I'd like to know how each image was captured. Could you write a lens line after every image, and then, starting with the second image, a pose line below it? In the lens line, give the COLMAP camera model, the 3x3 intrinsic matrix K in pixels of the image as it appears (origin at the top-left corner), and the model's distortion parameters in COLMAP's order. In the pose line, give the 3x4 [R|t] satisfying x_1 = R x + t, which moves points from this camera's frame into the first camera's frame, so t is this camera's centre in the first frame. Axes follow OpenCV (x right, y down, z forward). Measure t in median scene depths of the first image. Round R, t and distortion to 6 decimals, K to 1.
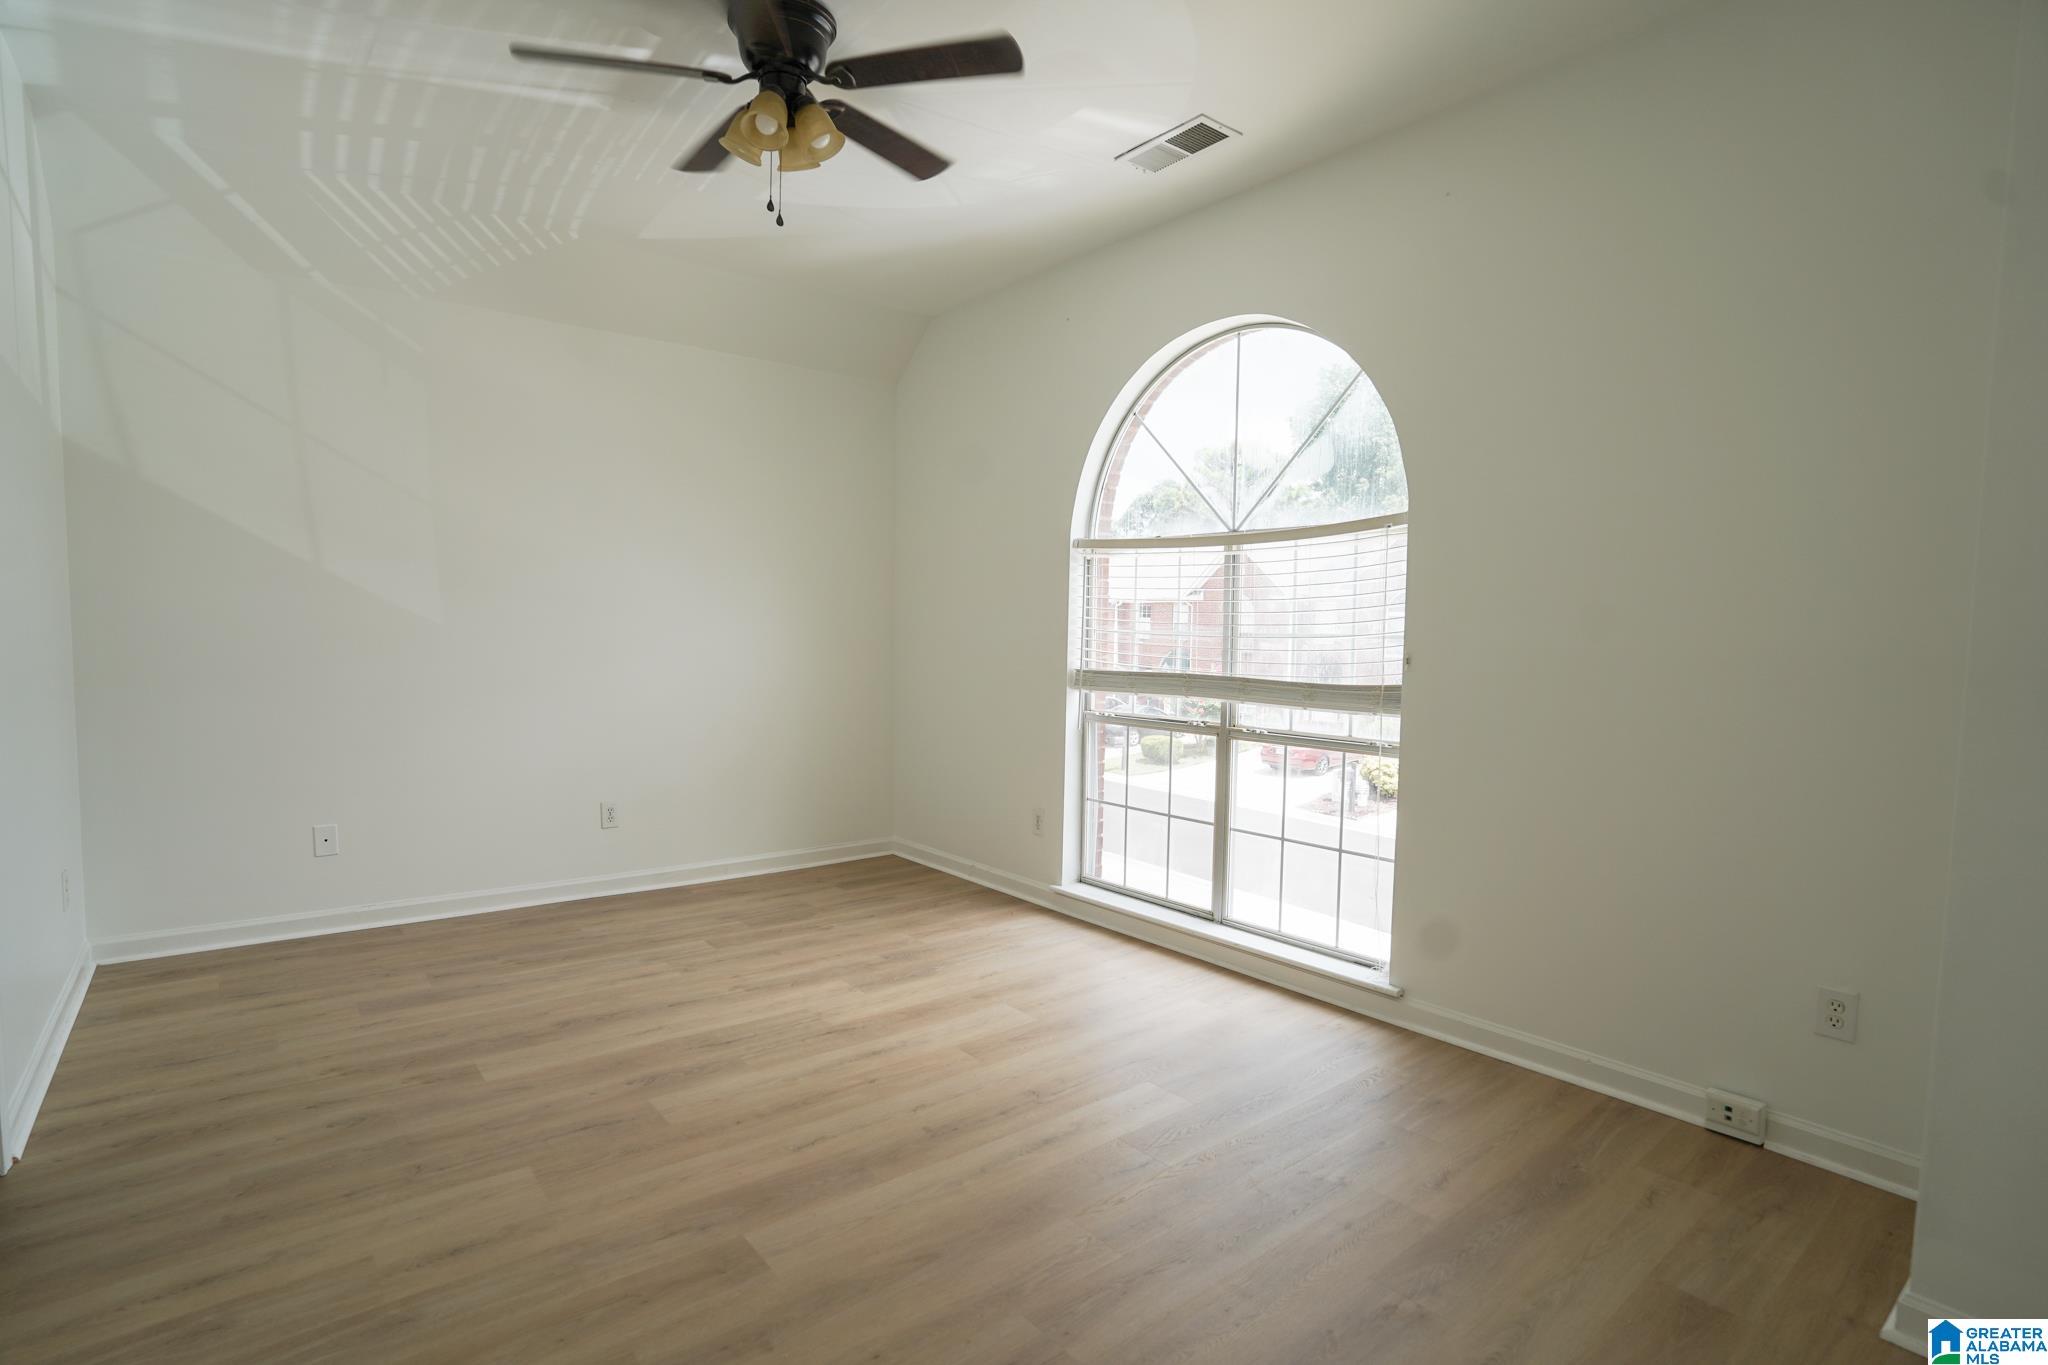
lens RADIAL K [[1011.9, 0, 1018.3], [0, 1011.9, 709.9], [0, 0, 1]] dist [-0.069141, 0.034392]
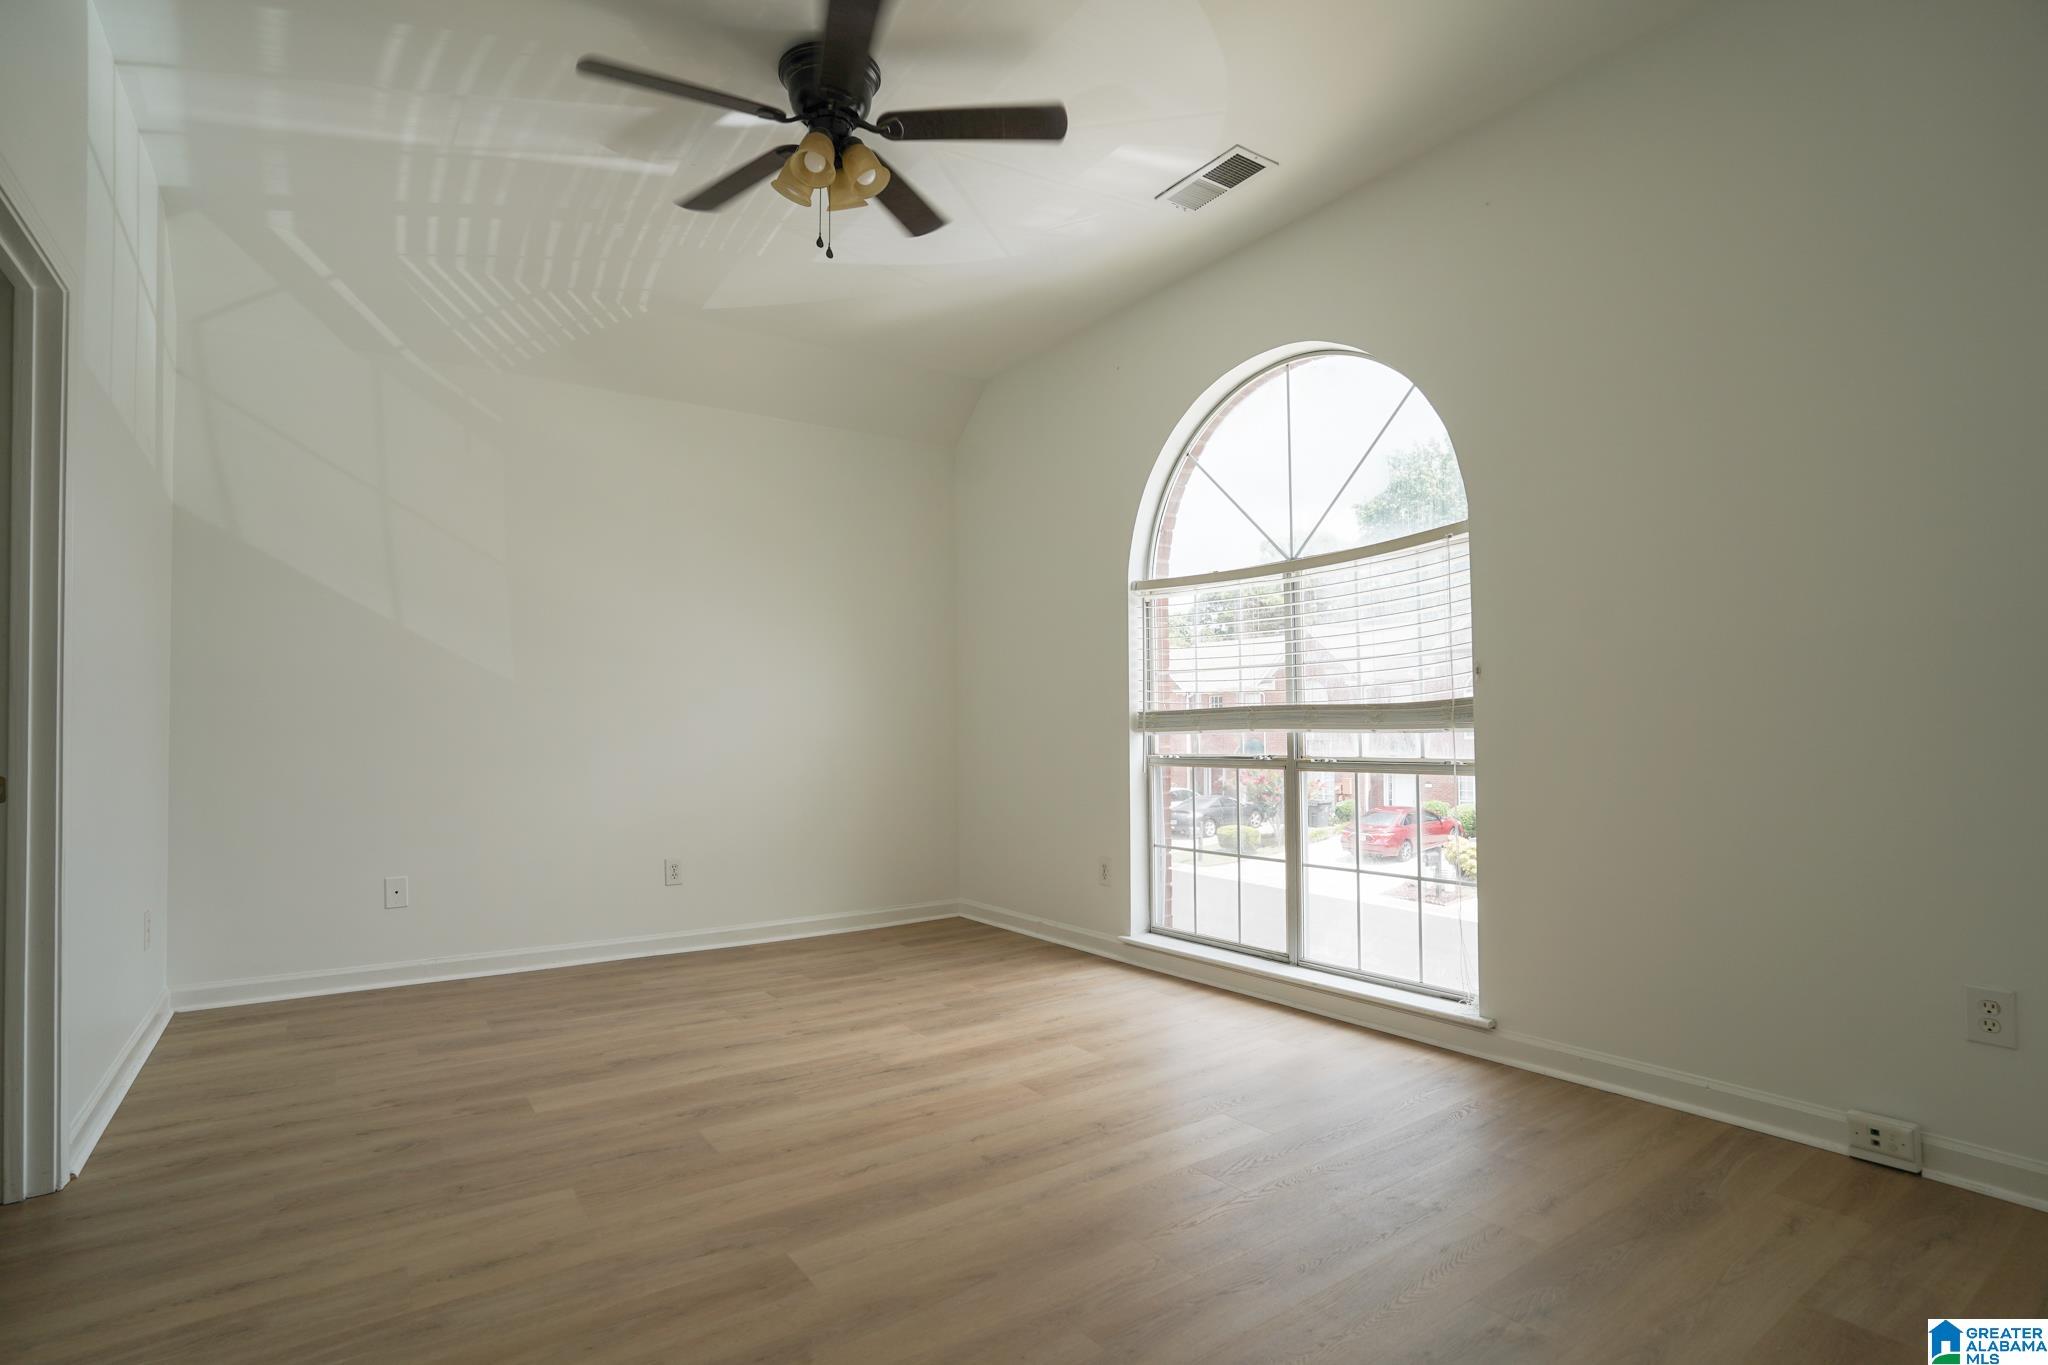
lens RADIAL K [[1011.9, 0, 1025.2], [0, 1011.9, 712.8], [0, 0, 1]] dist [-0.069141, 0.034392]
pose [[0.997544, -0.028142, -0.064139, 0.015185], [0.021867, 0.995090, -0.096527, 0.075984], [0.066540, 0.094888, 0.993262, 0.020753]]
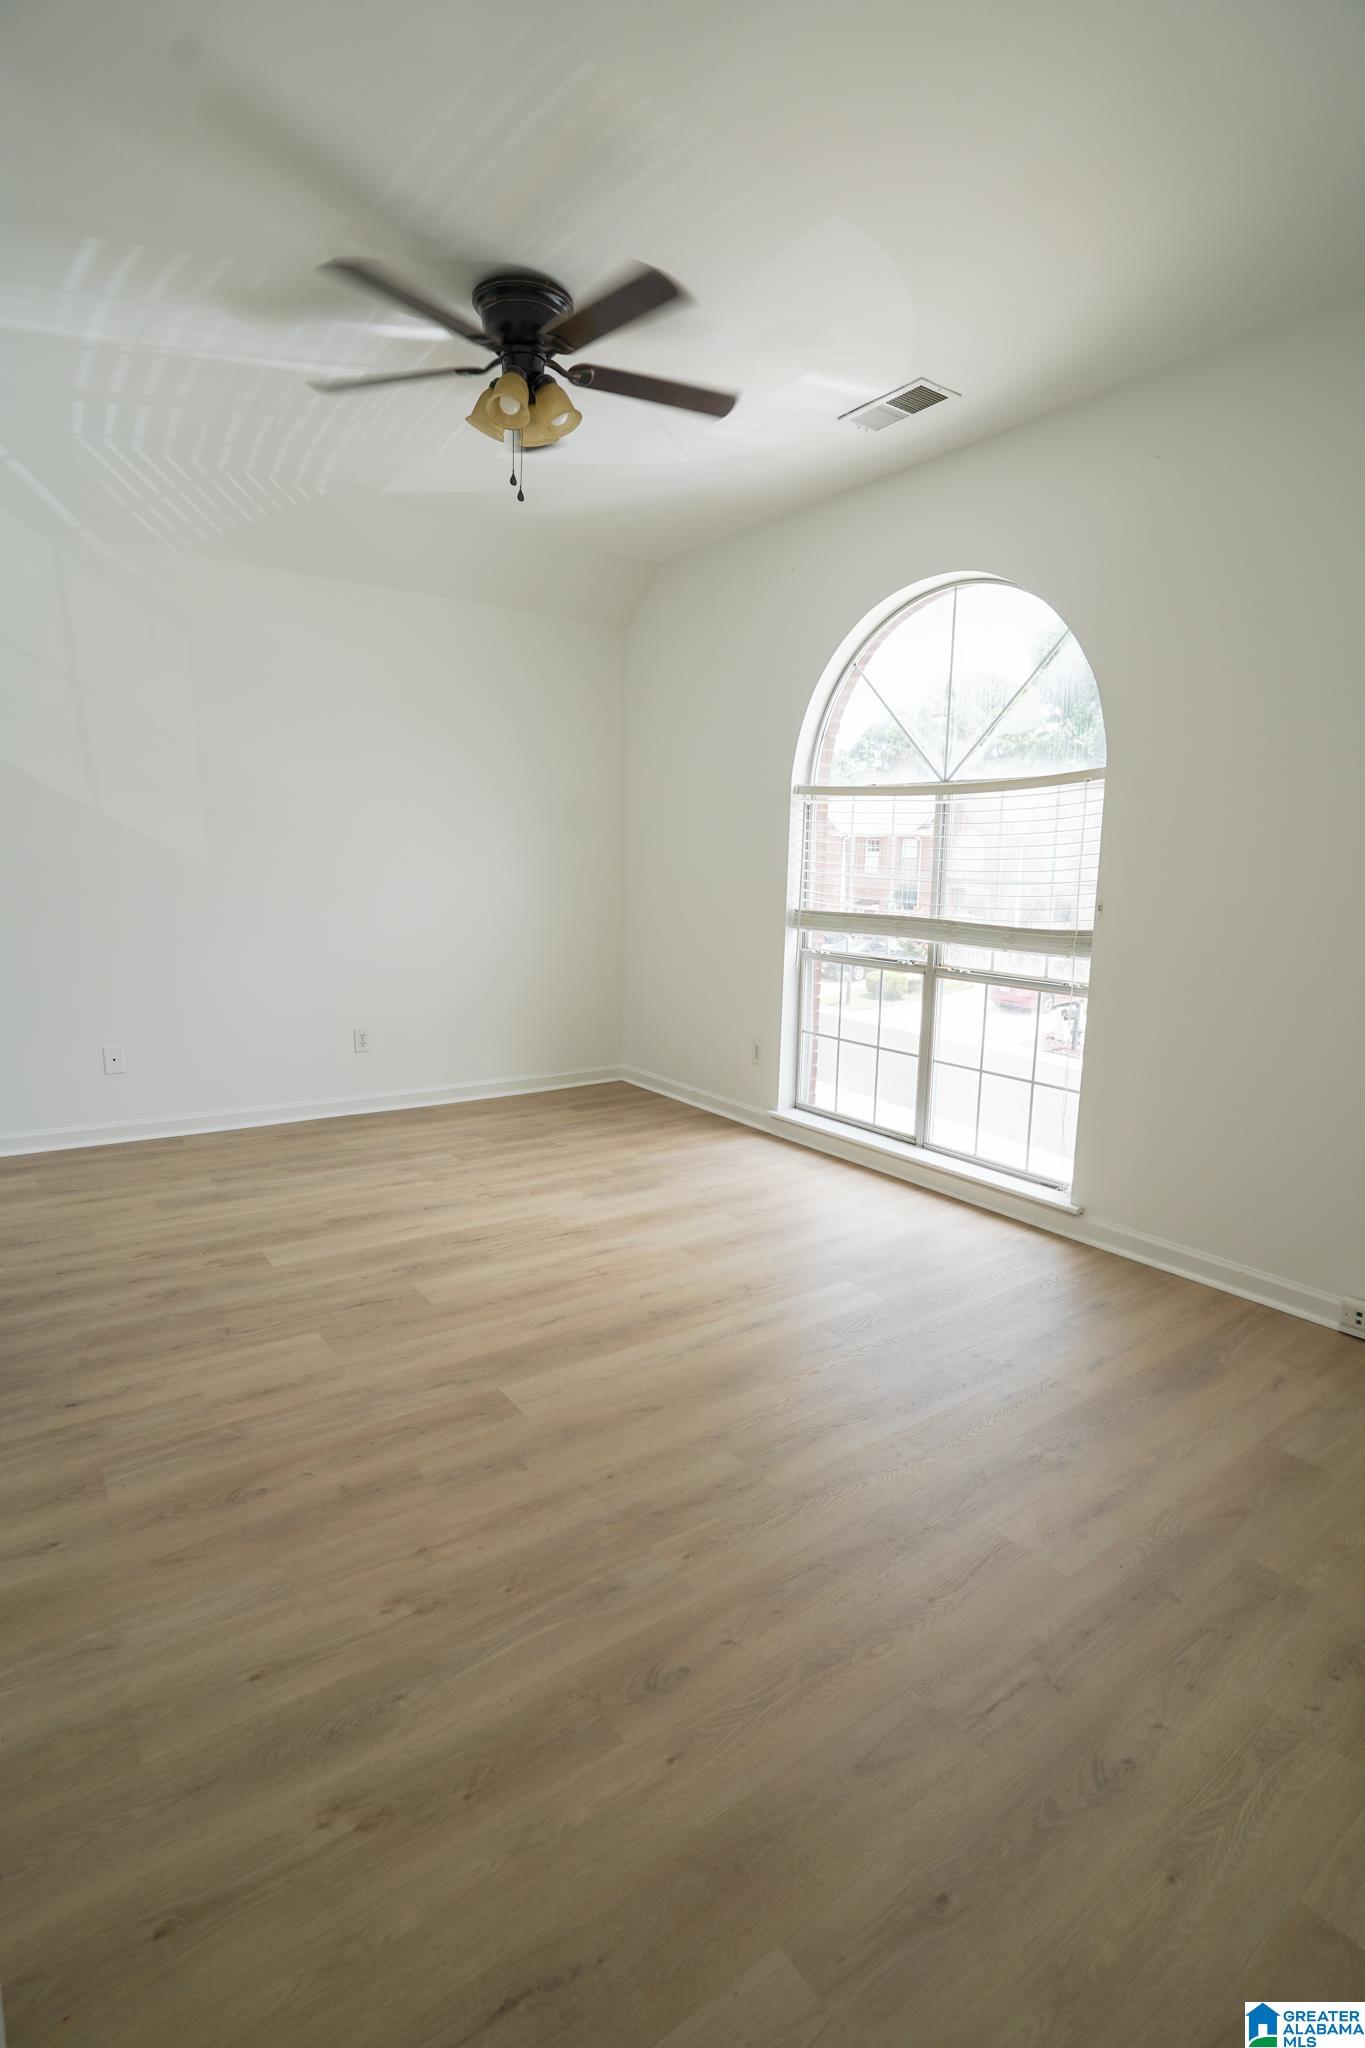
lens RADIAL K [[1011.9, 0, 700.2], [0, 1011.9, 1040.6], [0, 0, 1]] dist [-0.069141, 0.034392]
pose [[0.998978, 0.015549, -0.042433, 0.007812], [-0.011401, 0.995286, 0.096312, -0.005949], [0.043731, -0.095730, 0.994446, -0.104248]]
